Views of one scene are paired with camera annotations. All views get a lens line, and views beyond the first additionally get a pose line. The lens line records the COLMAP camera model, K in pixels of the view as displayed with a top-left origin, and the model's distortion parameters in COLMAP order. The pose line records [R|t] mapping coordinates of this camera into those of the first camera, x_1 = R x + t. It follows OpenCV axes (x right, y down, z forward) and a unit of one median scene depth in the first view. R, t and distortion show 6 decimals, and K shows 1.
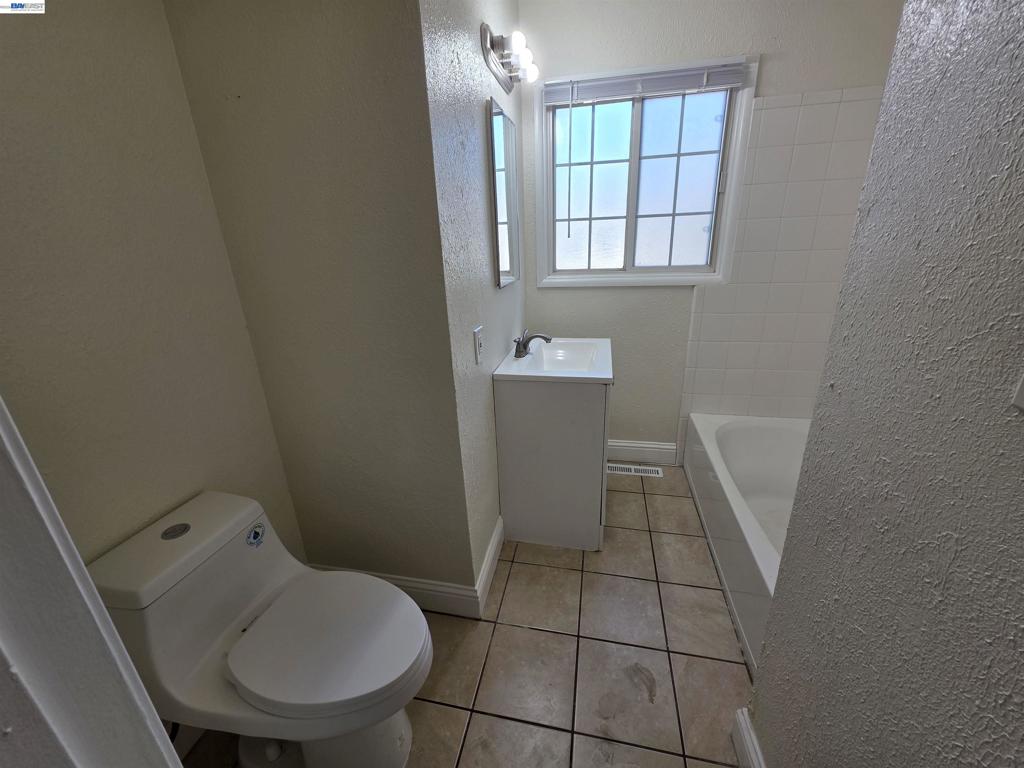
lens RADIAL K [[408.9, 0, 510.2], [0, 408.9, 382.1], [0, 0, 1]] dist [-0.000463, -0.000046]
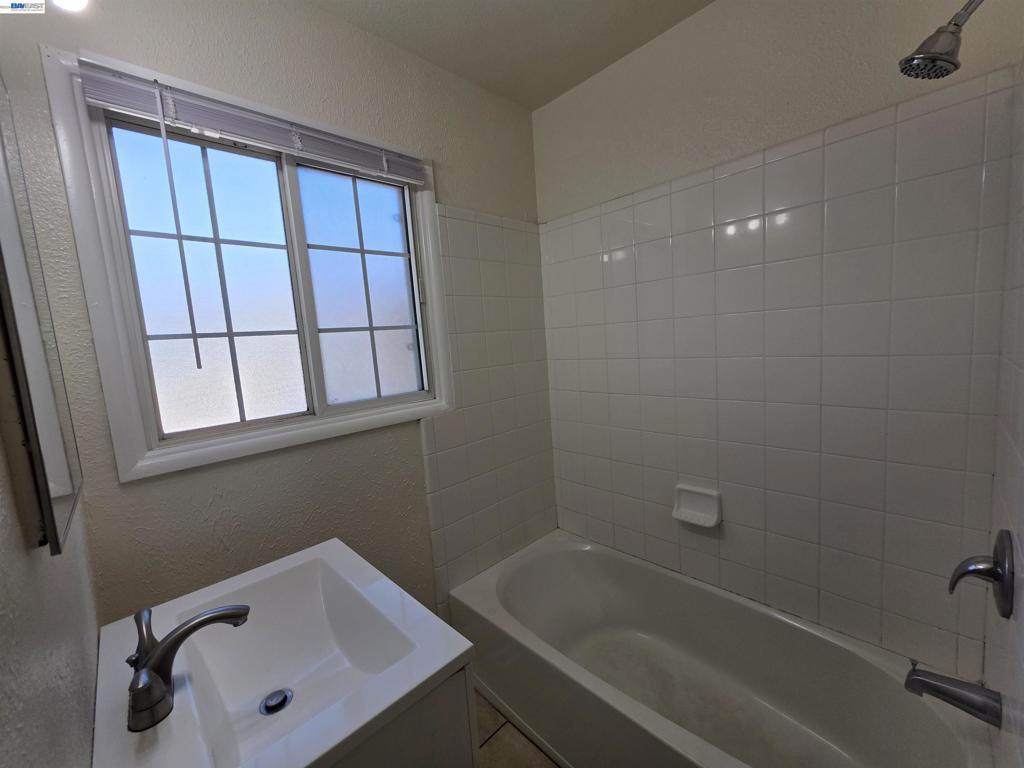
lens RADIAL K [[408.9, 0, 510.2], [0, 408.9, 382.1], [0, 0, 1]] dist [-0.000463, -0.000046]
pose [[0.552339, -0.091559, 0.828576, -0.058573], [0.324576, 0.939135, -0.112591, -0.165302], [-0.767836, 0.331124, 0.548439, 0.458978]]
